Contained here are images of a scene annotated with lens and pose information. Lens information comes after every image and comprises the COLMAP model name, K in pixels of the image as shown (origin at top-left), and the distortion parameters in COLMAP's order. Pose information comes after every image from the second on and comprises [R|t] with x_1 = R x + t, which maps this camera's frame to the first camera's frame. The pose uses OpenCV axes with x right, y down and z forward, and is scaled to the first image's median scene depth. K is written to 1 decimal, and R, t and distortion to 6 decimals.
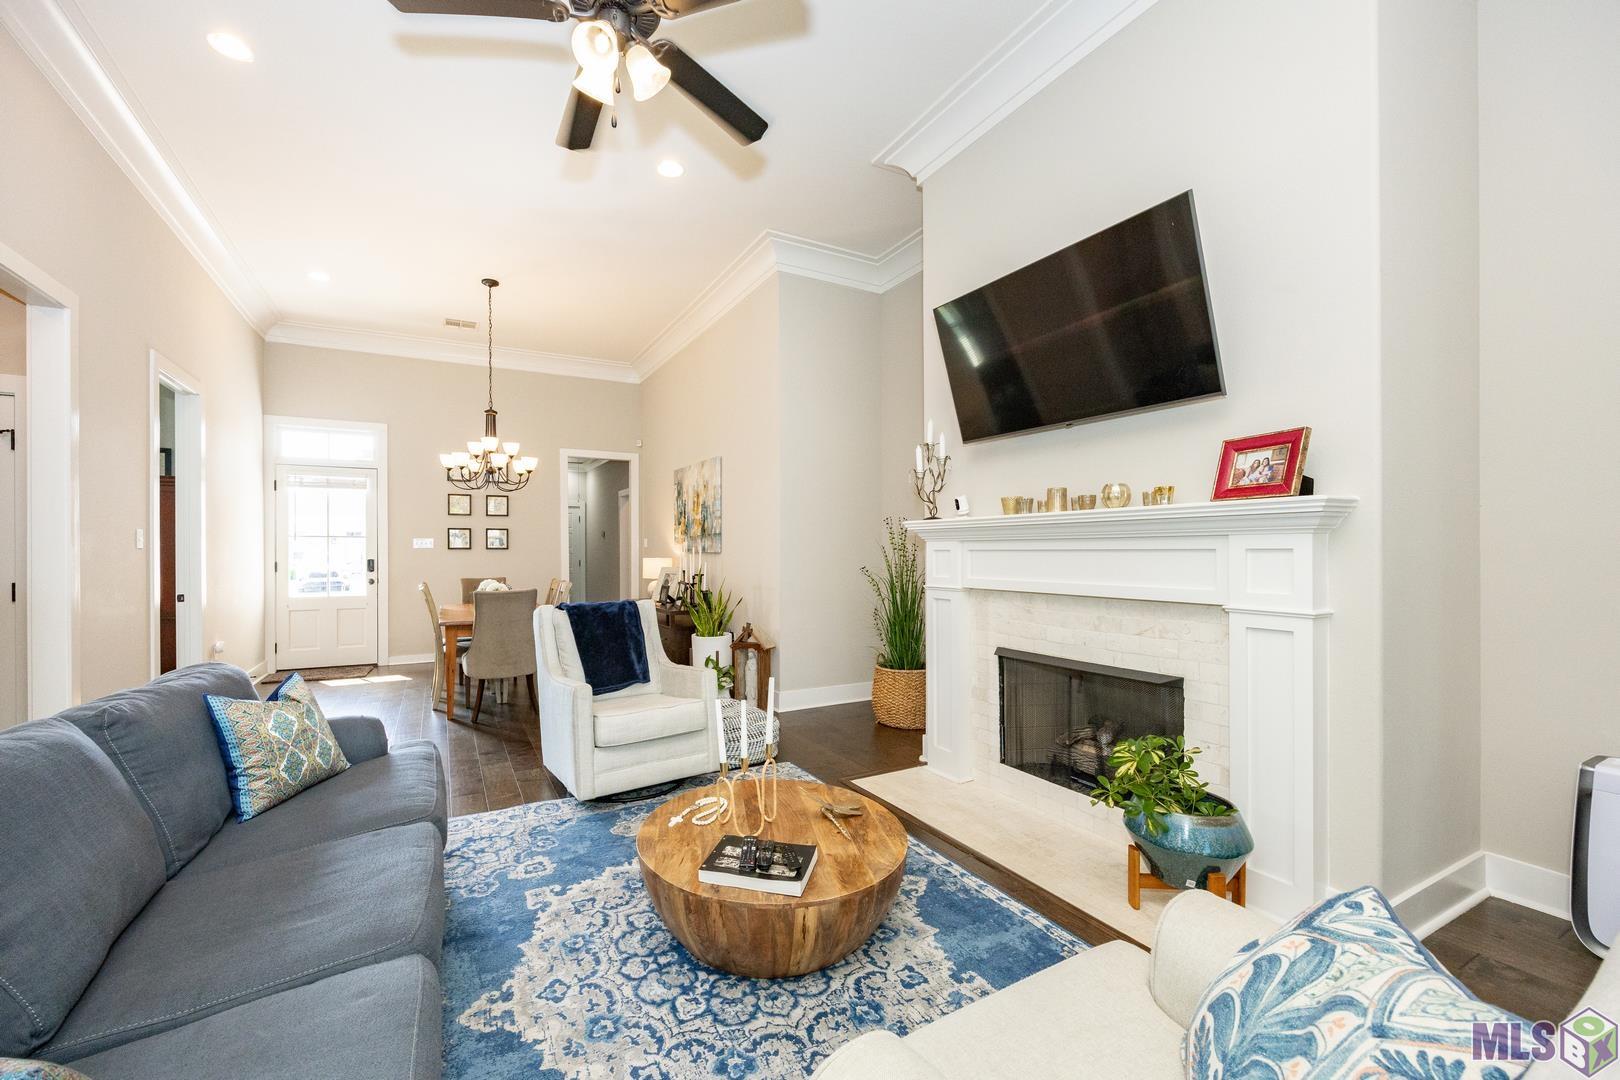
lens RADIAL K [[629.4, 0, 757.9], [0, 629.4, 550.8], [0, 0, 1]] dist [-0.006490, -0.000045]
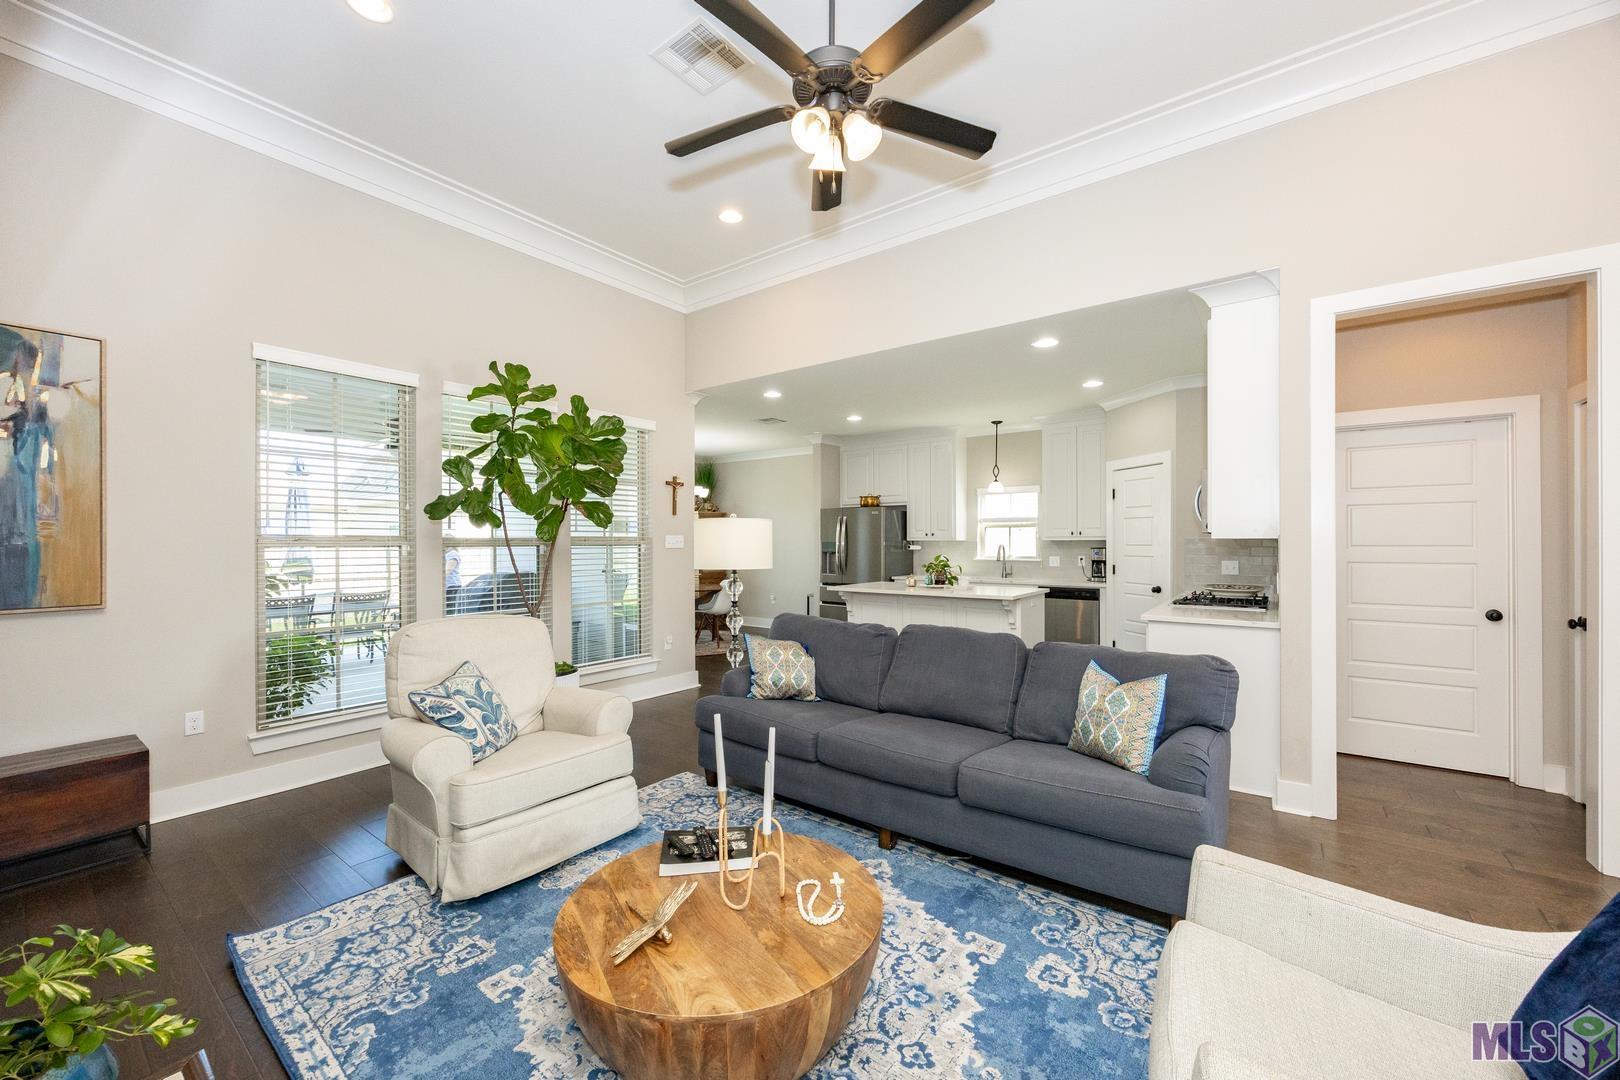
lens RADIAL K [[629.4, 0, 790.1], [0, 629.4, 547.9], [0, 0, 1]] dist [-0.006490, -0.000045]
pose [[-0.907019, 0.013515, -0.420873, 0.205725], [0.010111, 0.999896, 0.010319, -0.021511], [0.420969, 0.005105, -0.907061, 1.283609]]
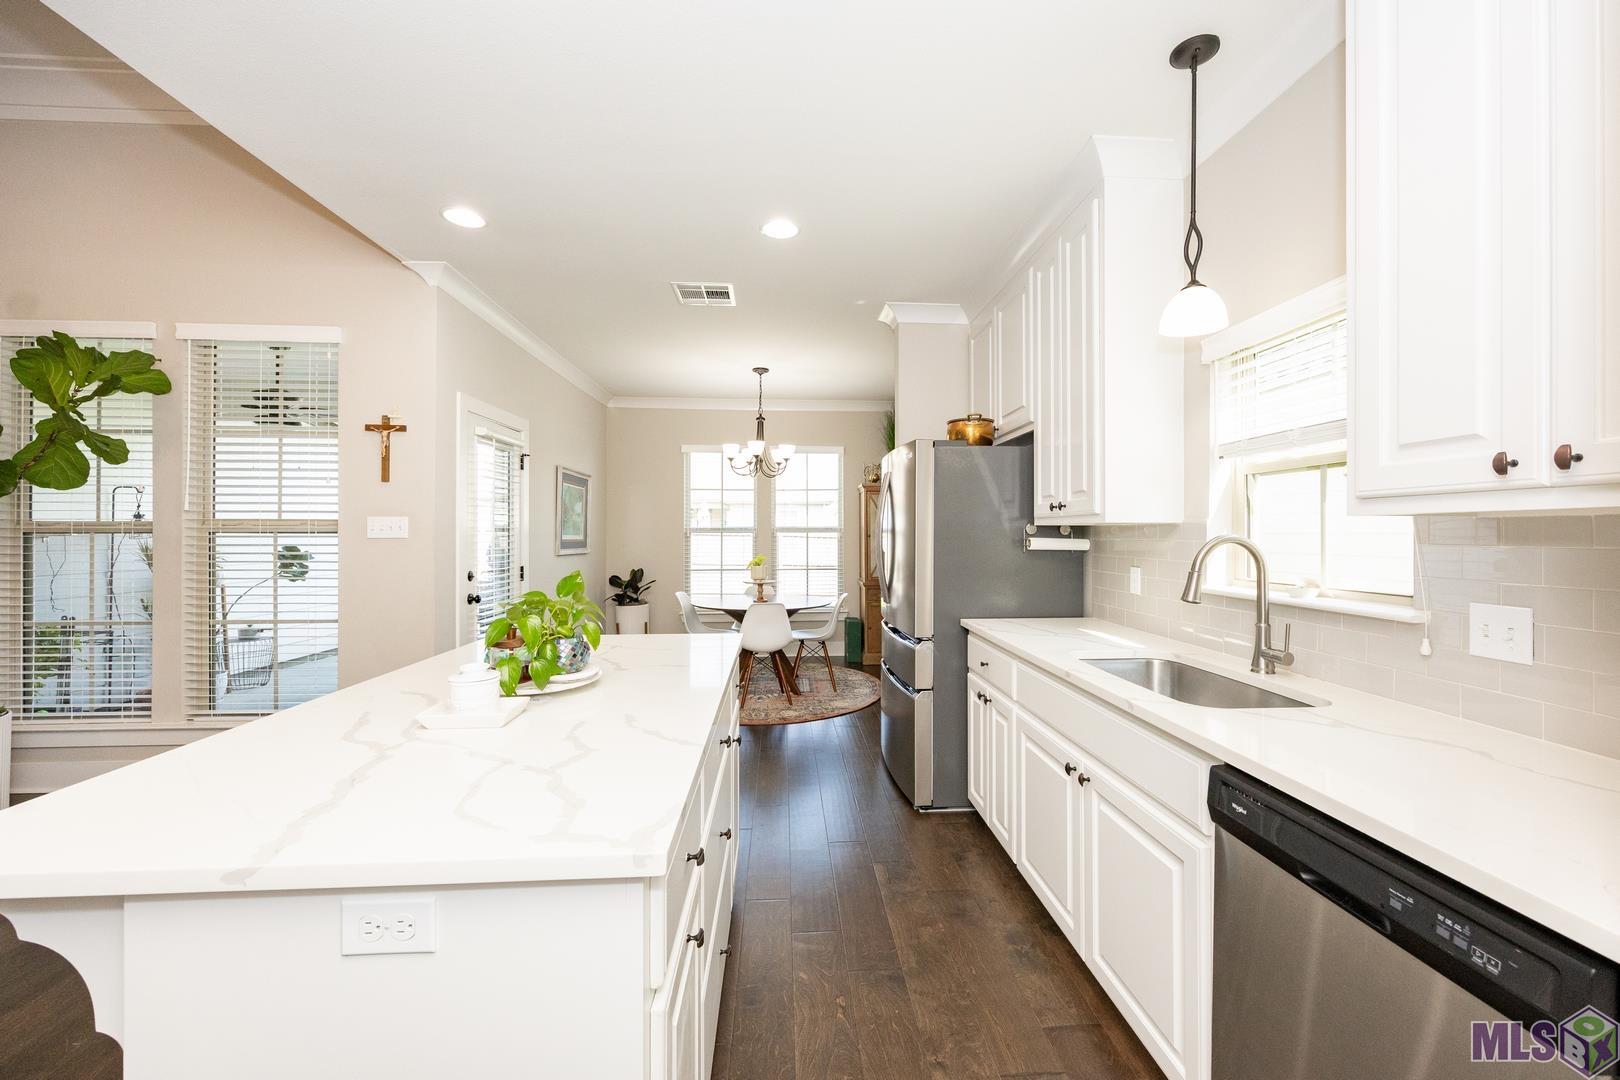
lens RADIAL K [[629.4, 0, 830.7], [0, 629.4, 535.0], [0, 0, 1]] dist [-0.006490, -0.000045]
pose [[-0.924224, 0.005191, 0.381815, -1.415199], [0.005807, 0.999983, 0.000461, -0.006001], [-0.381806, 0.002643, -0.924239, 0.150136]]
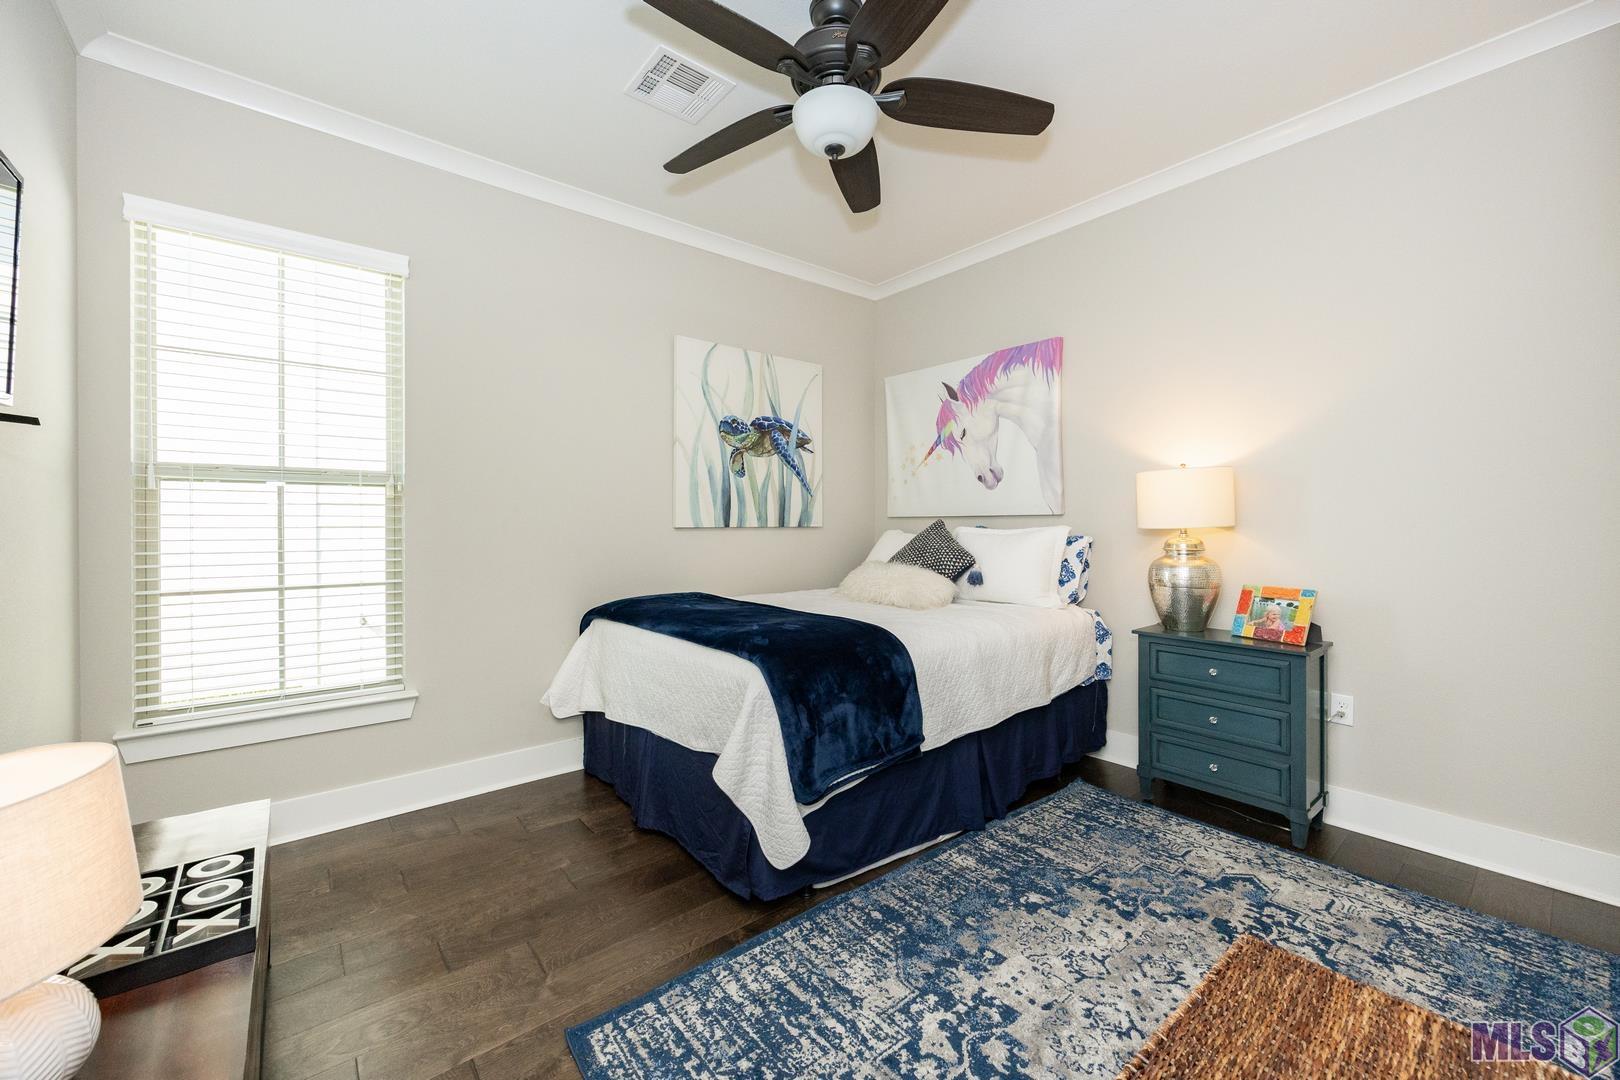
lens RADIAL K [[629.4, 0, 795.2], [0, 629.4, 529.6], [0, 0, 1]] dist [-0.006490, -0.000045]
pose [[-0.978946, 0.001917, -0.204110, -0.666756], [0.001298, 0.999994, 0.003166, 0.041677], [0.204115, 0.002834, -0.978943, -0.879950]]
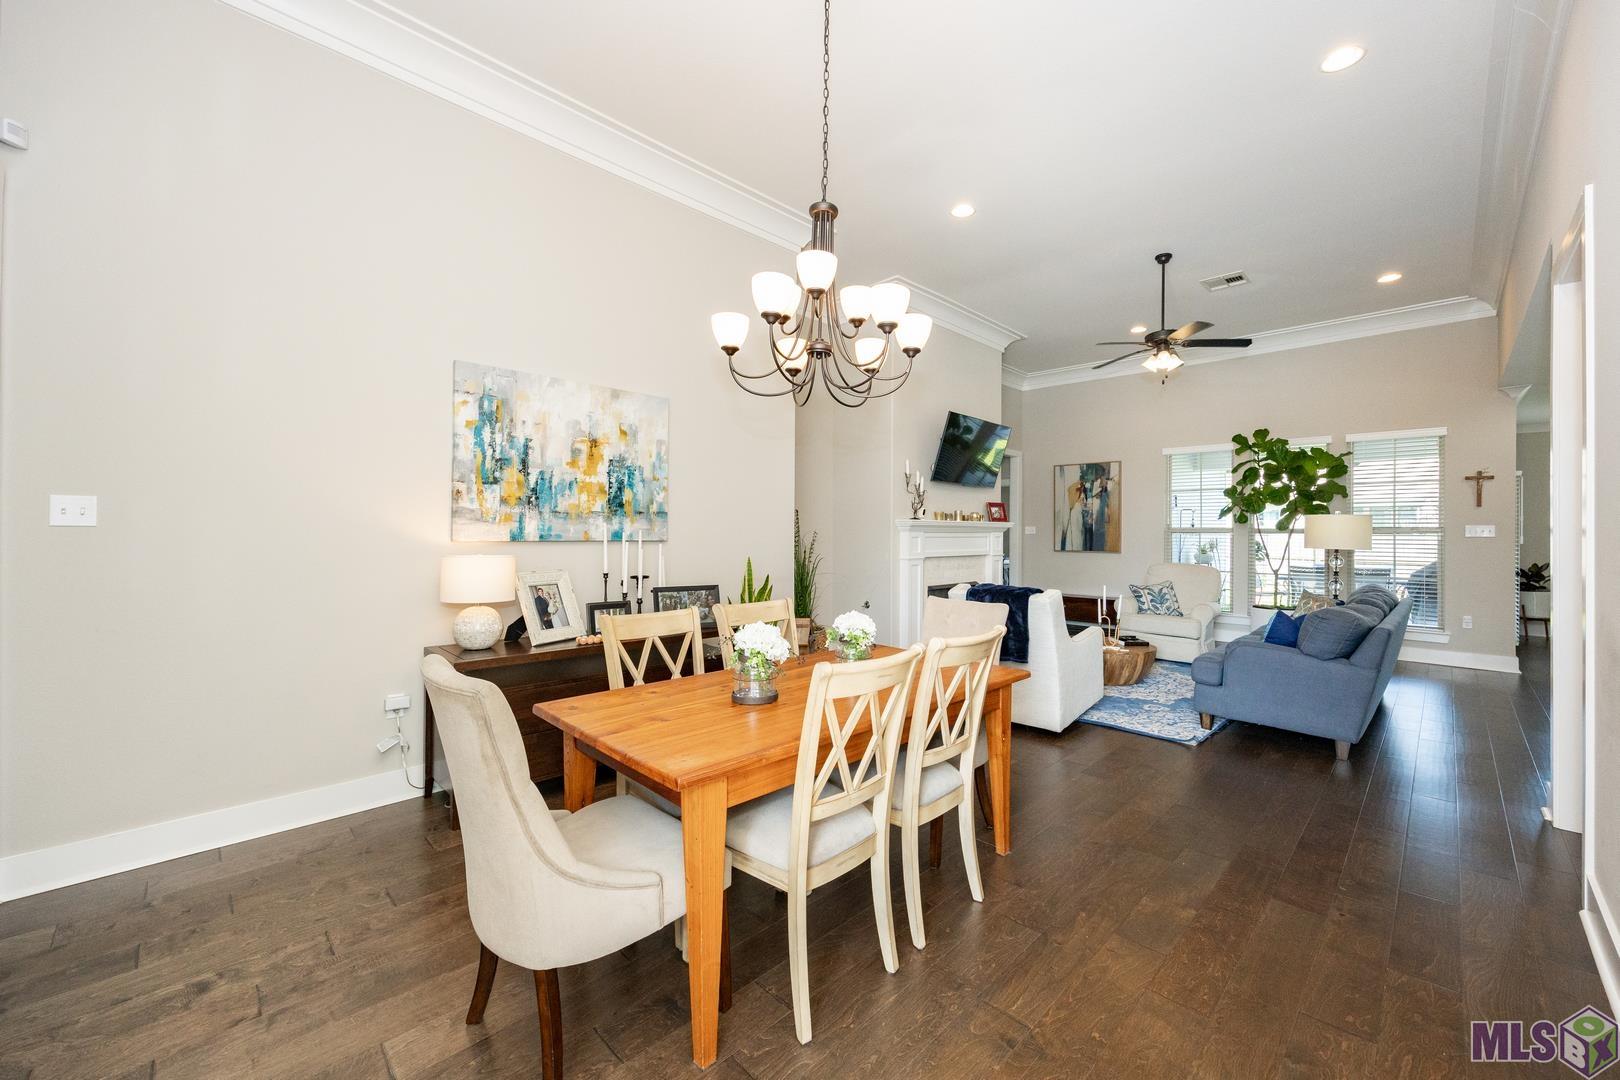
lens RADIAL K [[622.3, 0, 847.4], [0, 622.3, 532.1], [0, 0, 1]] dist [-0.002773, -0.000871]
pose [[-0.329129, 0.004805, 0.944273, -1.504979], [-0.001633, 0.999983, -0.005658, -0.005874], [-0.944284, -0.003405, -0.329115, 2.057568]]
